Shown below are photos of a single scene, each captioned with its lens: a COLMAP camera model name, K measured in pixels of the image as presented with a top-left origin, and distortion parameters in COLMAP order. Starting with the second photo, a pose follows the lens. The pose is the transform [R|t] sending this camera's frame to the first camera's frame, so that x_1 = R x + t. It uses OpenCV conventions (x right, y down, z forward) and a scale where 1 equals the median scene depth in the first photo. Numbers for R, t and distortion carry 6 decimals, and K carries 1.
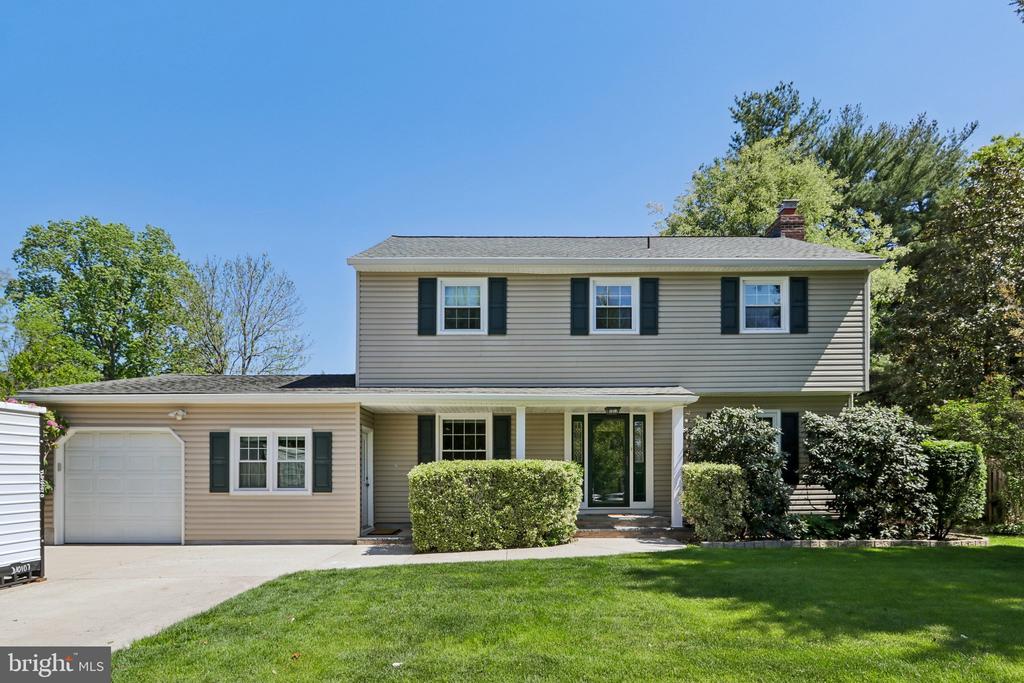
lens RADIAL K [[528.0, 0, 530.8], [0, 528.0, 482.1], [0, 0, 1]] dist [0.004199, 0.000093]
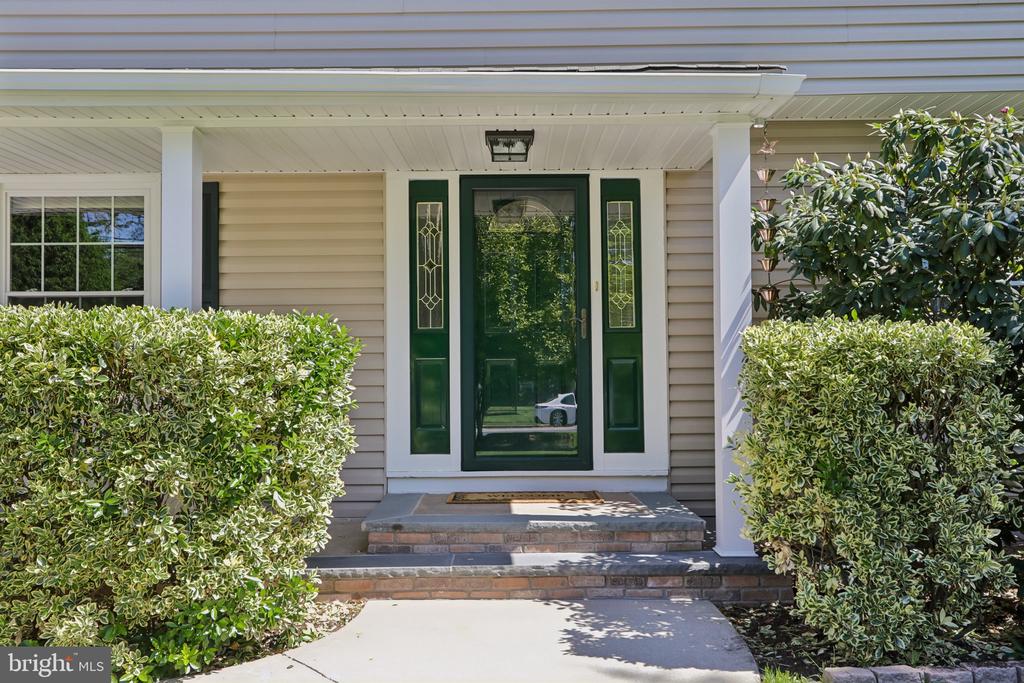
lens RADIAL K [[934.6, 0, 512.0], [0, 934.6, 341.5], [0, 0, 1]] dist [0.002881, 0.013798]
pose [[0.999982, -0.003393, -0.004899, 0.168458], [0.003179, 0.999073, -0.042923, -0.006733], [0.005040, 0.042907, 0.999066, 0.519390]]
